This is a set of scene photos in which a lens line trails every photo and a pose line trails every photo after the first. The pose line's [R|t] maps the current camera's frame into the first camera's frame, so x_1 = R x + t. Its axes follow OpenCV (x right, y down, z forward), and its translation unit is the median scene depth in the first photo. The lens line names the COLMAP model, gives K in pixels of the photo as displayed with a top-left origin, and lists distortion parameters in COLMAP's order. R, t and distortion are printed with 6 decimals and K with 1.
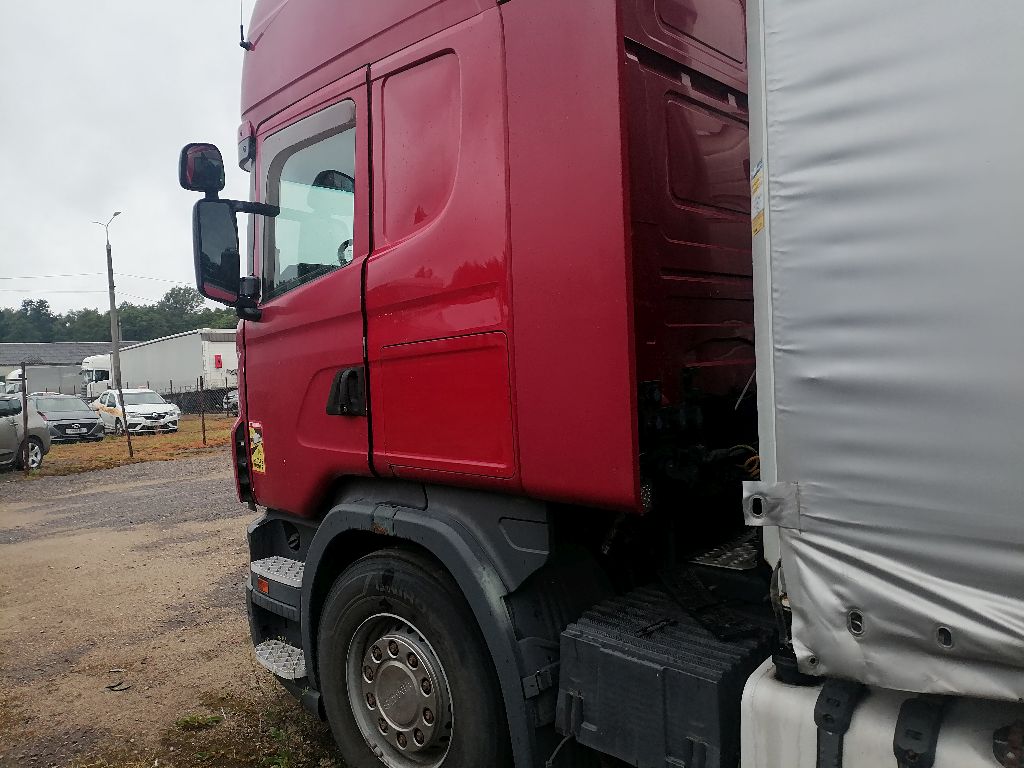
lens RADIAL K [[757.1, 0, 513.9], [0, 757.1, 381.9], [0, 0, 1]] dist [0.063344, -0.019327]
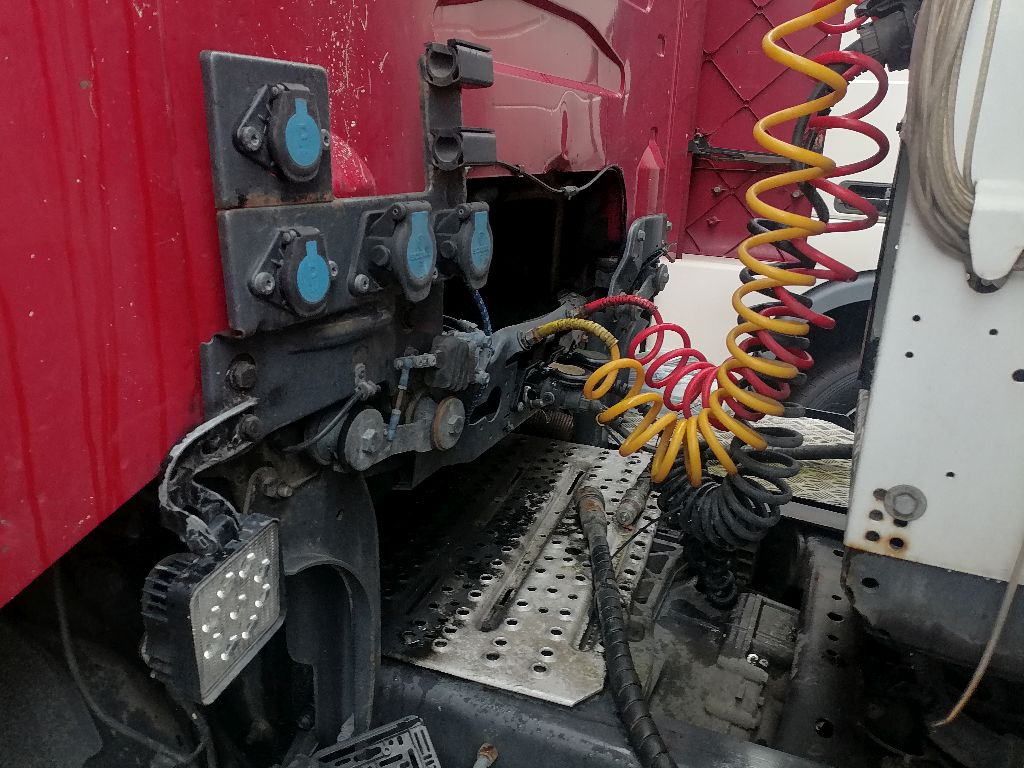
lens RADIAL K [[757.1, 0, 511.2], [0, 757.1, 383.9], [0, 0, 1]] dist [0.063344, -0.019327]
pose [[0.945377, -0.021036, 0.325300, 0.166248], [-0.068498, 0.962817, 0.261328, 0.022917], [-0.318702, -0.269336, 0.908783, 0.742524]]
